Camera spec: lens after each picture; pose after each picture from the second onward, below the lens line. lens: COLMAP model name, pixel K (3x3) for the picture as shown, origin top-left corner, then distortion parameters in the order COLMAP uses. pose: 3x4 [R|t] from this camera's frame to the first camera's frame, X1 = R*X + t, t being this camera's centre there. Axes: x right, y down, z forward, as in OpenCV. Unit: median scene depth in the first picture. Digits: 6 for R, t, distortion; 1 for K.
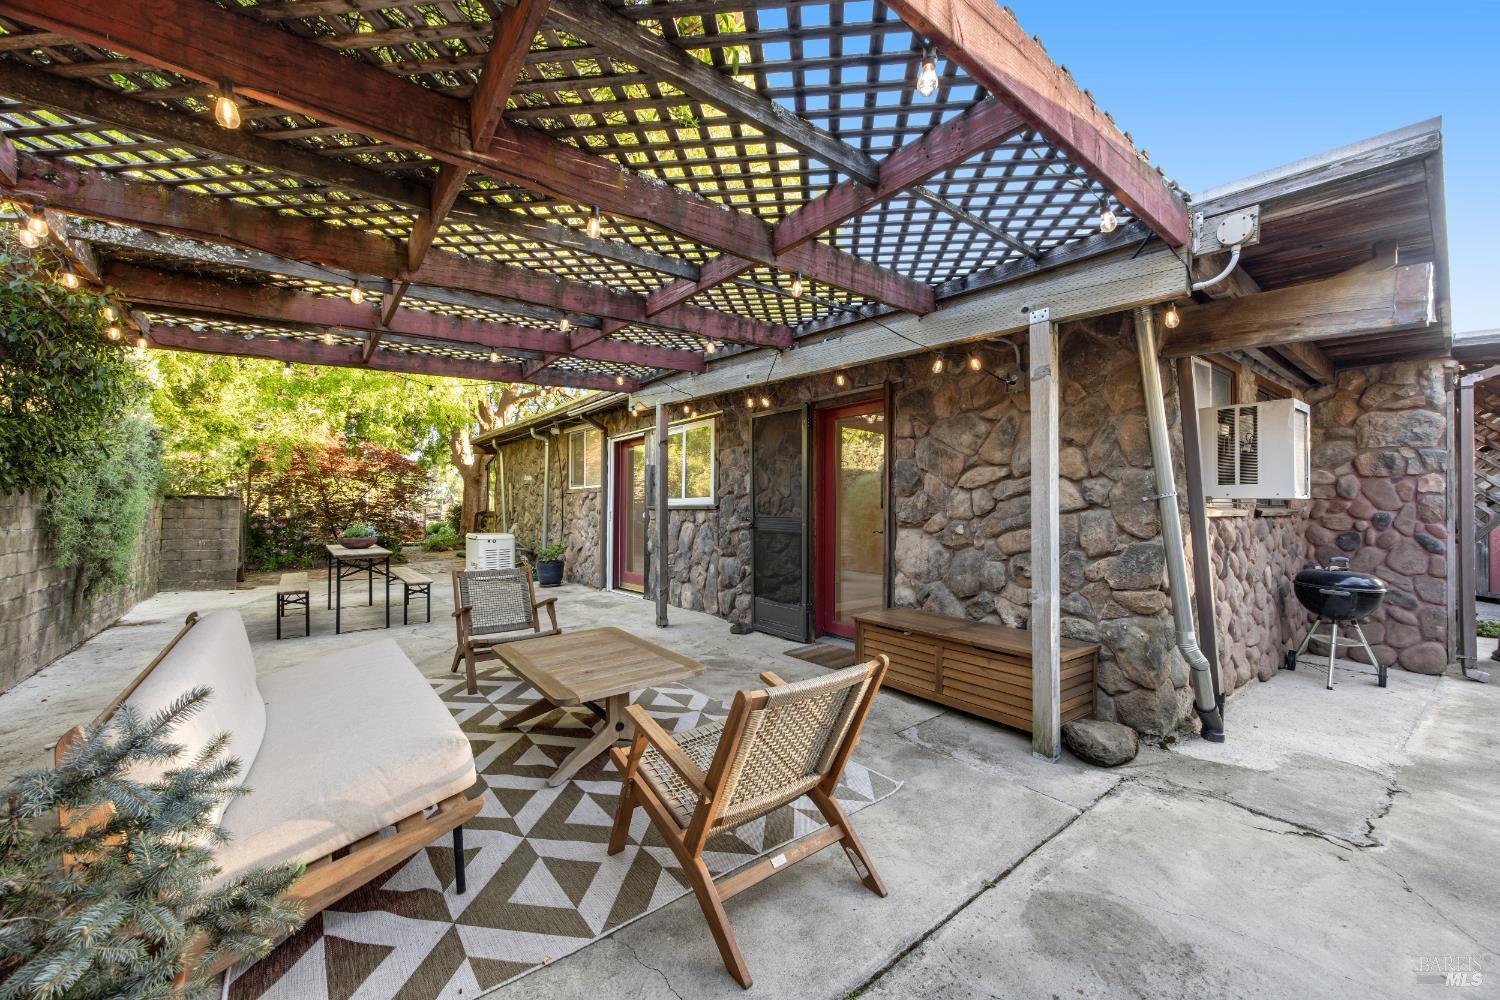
lens RADIAL K [[570.8, 0, 757.5], [0, 570.8, 500.1], [0, 0, 1]] dist [-0.001126, -0.000480]
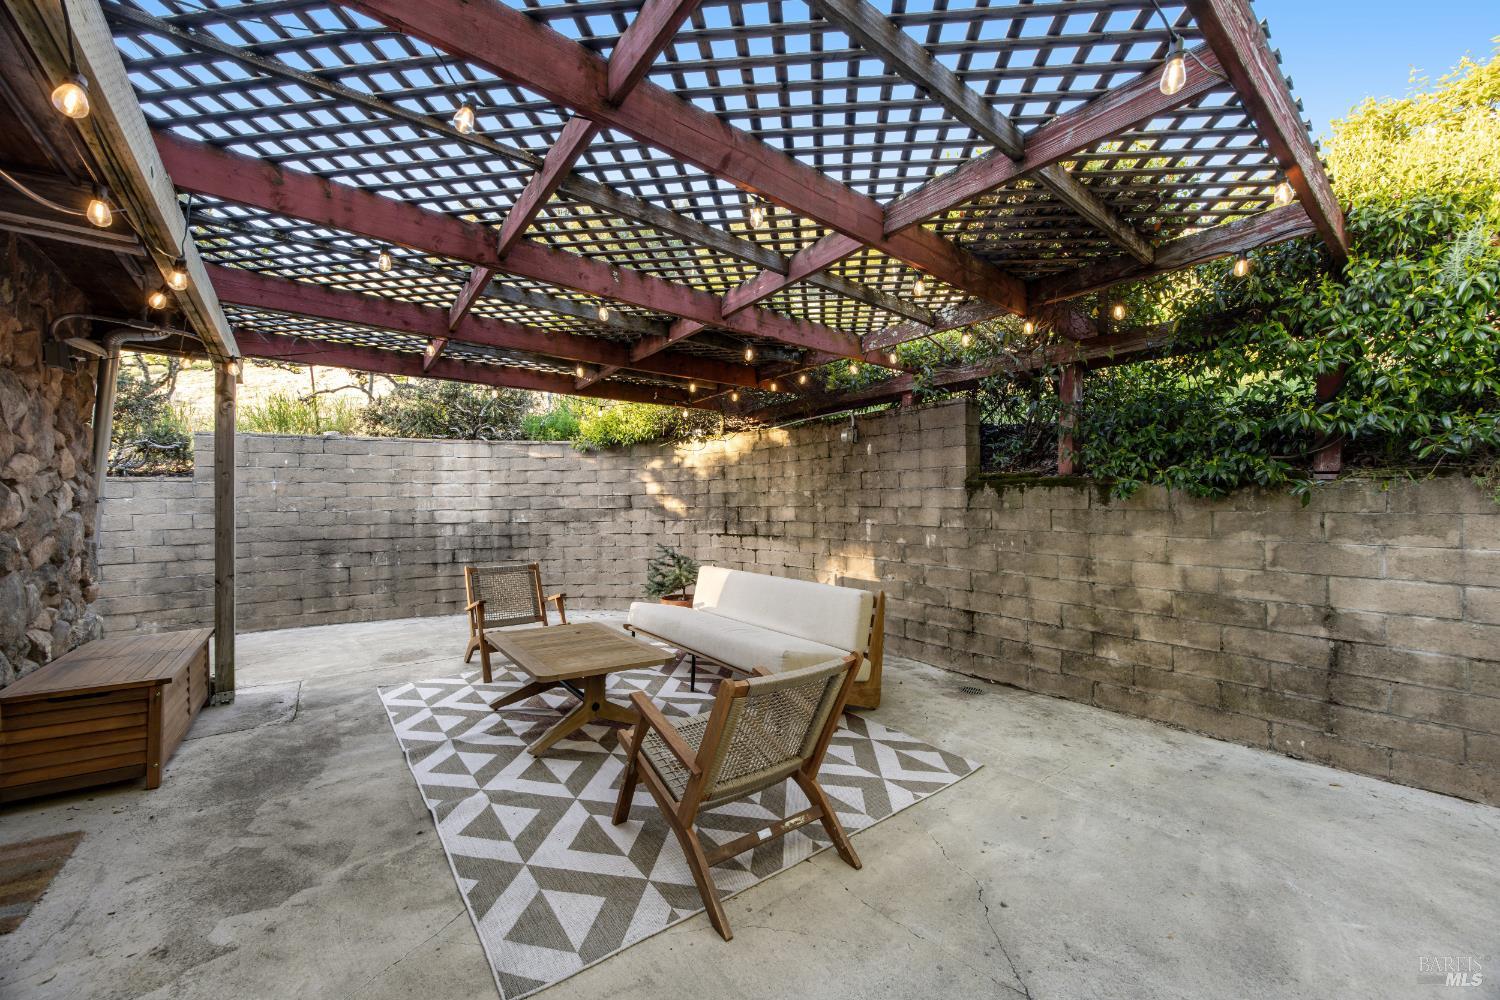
lens RADIAL K [[570.8, 0, 752.2], [0, 570.8, 501.8], [0, 0, 1]] dist [-0.001126, -0.000480]
pose [[-0.999755, 0.014088, 0.017045, -0.505669], [0.014026, 0.999895, -0.003758, 0.017019], [-0.017096, -0.003518, -0.999848, 1.633216]]
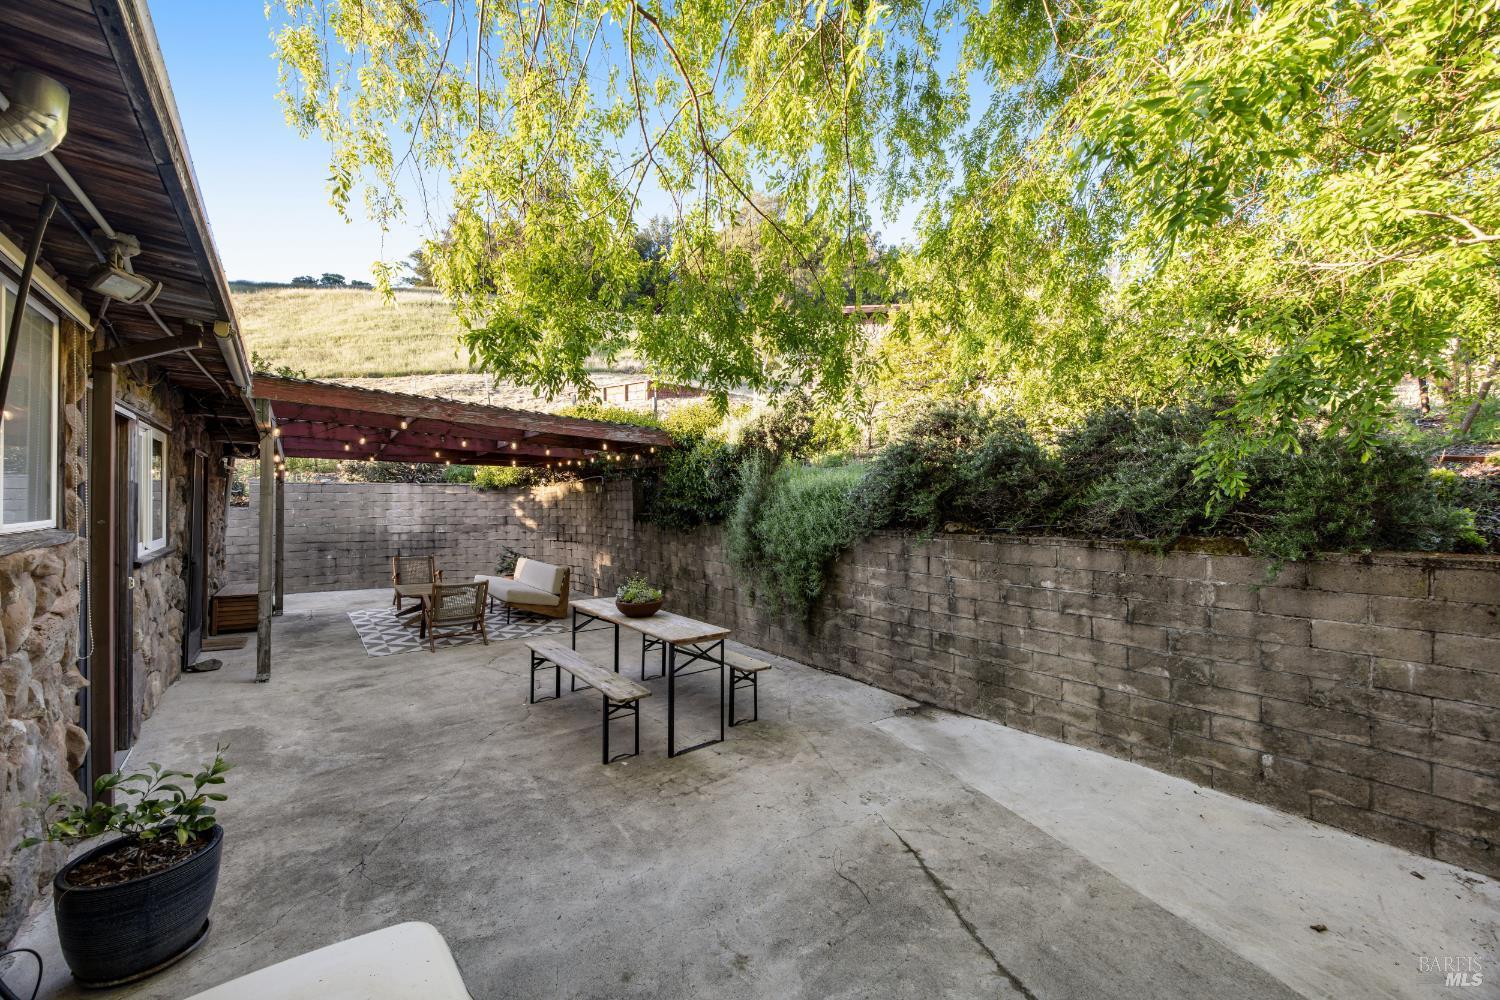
lens RADIAL K [[570.8, 0, 753.9], [0, 570.8, 501.8], [0, 0, 1]] dist [-0.001126, -0.000480]
pose [[-0.999964, 0.007161, 0.004481, -1.401295], [0.007140, 0.999963, -0.004818, -0.069004], [-0.004515, -0.004786, -0.999978, 2.829844]]
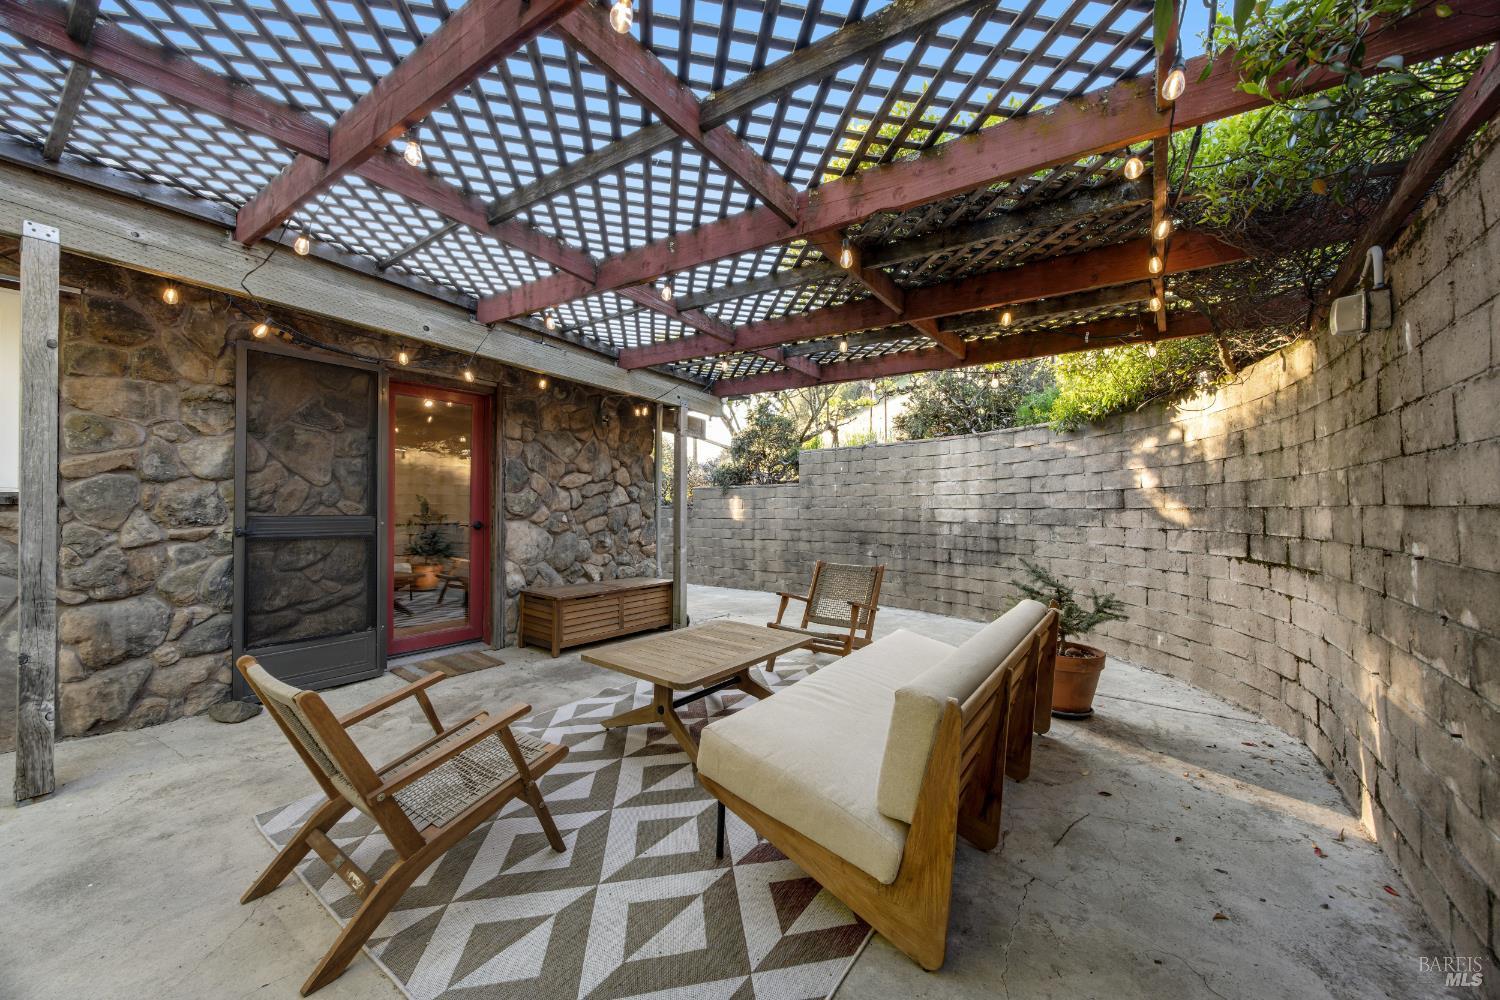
lens RADIAL K [[570.8, 0, 755.0], [0, 570.8, 502.7], [0, 0, 1]] dist [-0.001126, -0.000480]
pose [[-0.281047, 0.013452, 0.959600, -1.031704], [-0.003261, 0.999883, -0.014972, 0.032544], [-0.959688, -0.007337, -0.280970, 0.939521]]
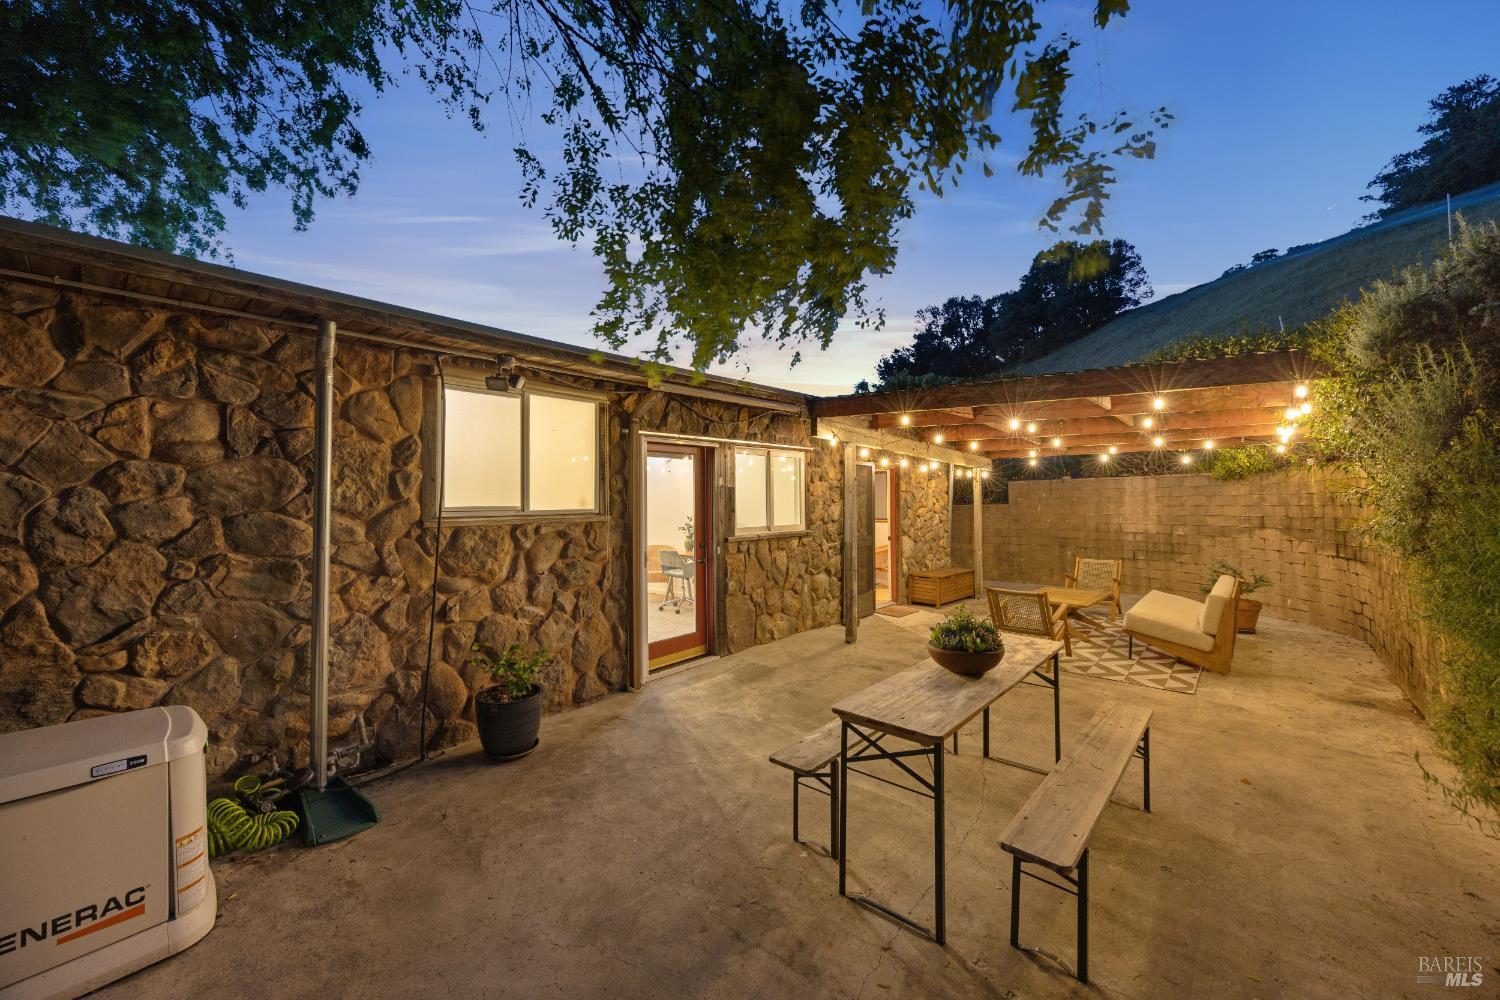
lens RADIAL K [[570.8, 0, 754.6], [0, 570.8, 488.4], [0, 0, 1]] dist [-0.001126, -0.000480]
pose [[-0.164708, 0.035316, 0.985710, -1.861096], [0.005755, 0.999376, -0.034845, -0.057214], [-0.986326, -0.000067, -0.164809, 2.049422]]
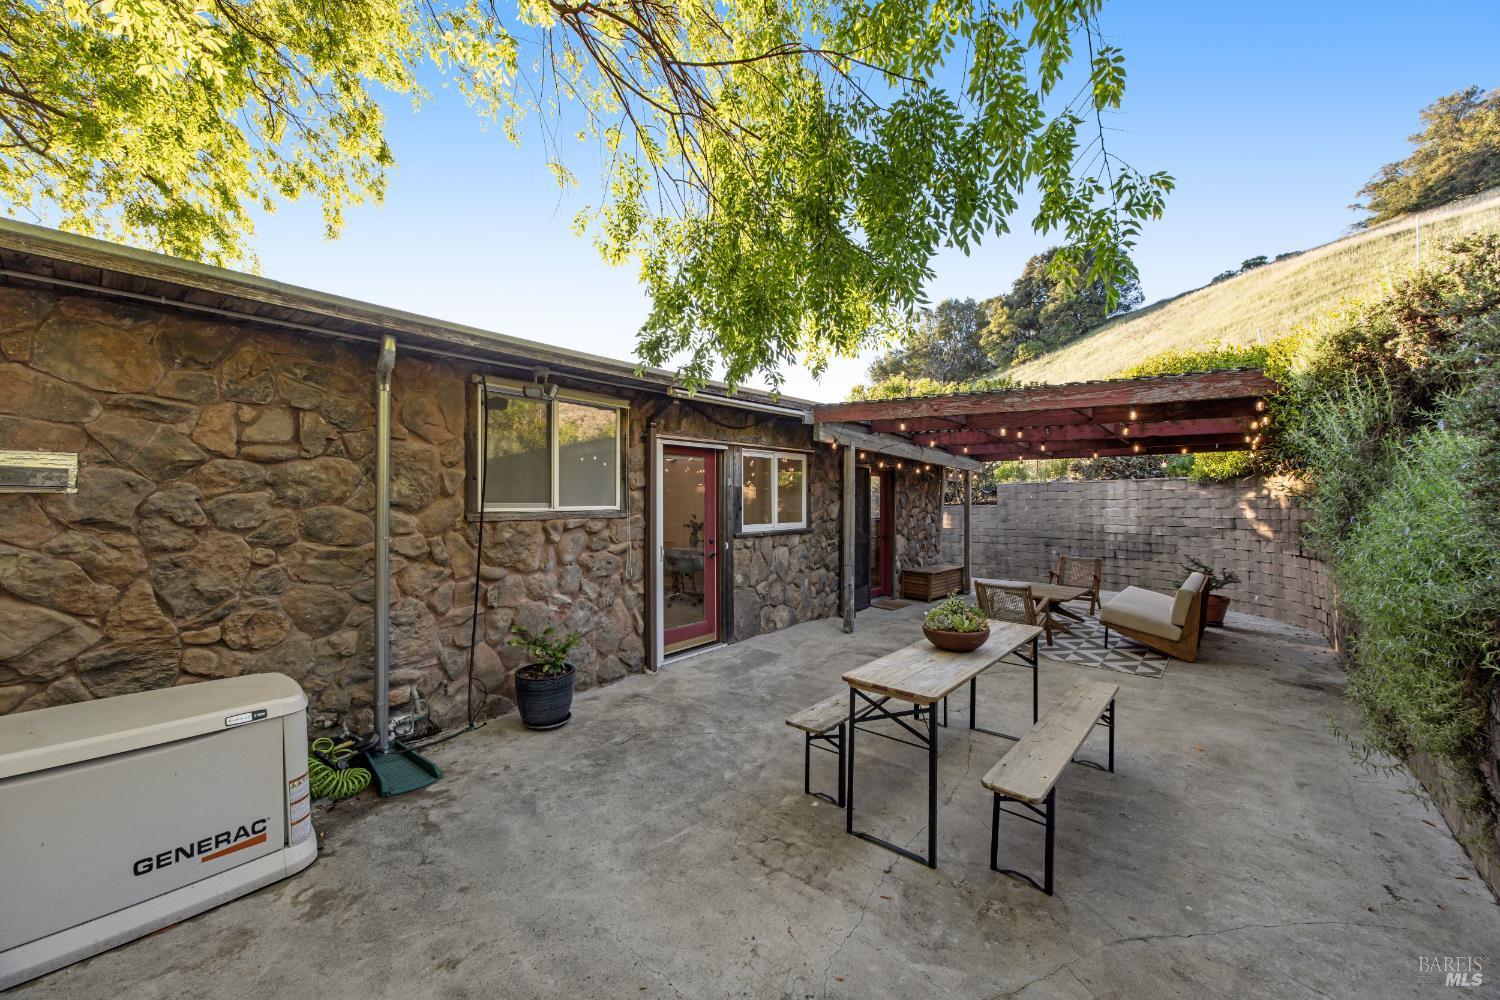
lens RADIAL K [[570.8, 0, 754.8], [0, 570.8, 499.7], [0, 0, 1]] dist [-0.001126, -0.000480]
pose [[-0.179822, 0.014520, 0.983592, -1.953802], [-0.001898, 0.999884, -0.015108, -0.052148], [-0.983697, -0.004583, -0.179774, 2.105971]]
